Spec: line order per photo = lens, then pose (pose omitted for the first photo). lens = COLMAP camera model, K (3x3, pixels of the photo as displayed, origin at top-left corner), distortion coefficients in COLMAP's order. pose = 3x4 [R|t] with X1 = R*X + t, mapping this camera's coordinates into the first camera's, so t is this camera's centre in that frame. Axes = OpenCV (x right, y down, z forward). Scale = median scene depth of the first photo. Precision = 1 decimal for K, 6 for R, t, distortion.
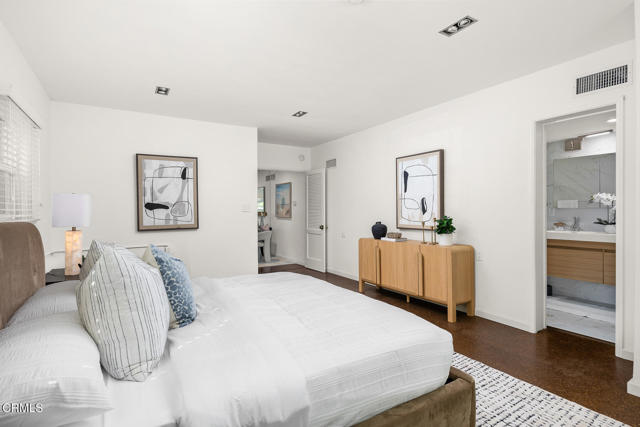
lens RADIAL K [[317.9, 0, 320.0], [0, 317.9, 213.5], [0, 0, 1]] dist [-0.001588, -0.000381]
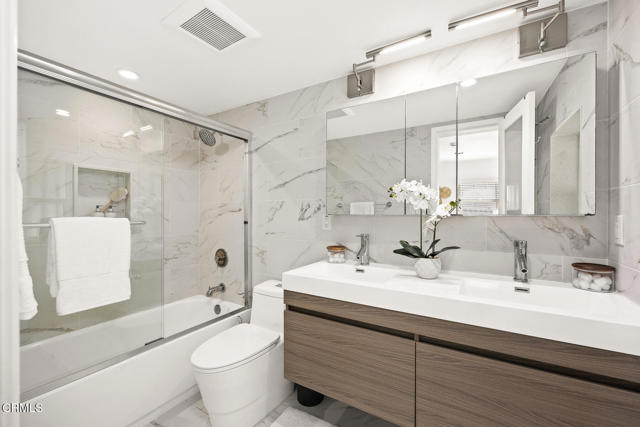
lens RADIAL K [[256.9, 0, 320.0], [0, 256.9, 213.5], [0, 0, 1]] dist [0.000388, 0.000022]
pose [[0.903293, 0.010579, 0.428894, 0.562646], [-0.006952, 0.999926, -0.010021, -0.014932], [-0.428968, 0.006070, 0.903299, 0.658316]]
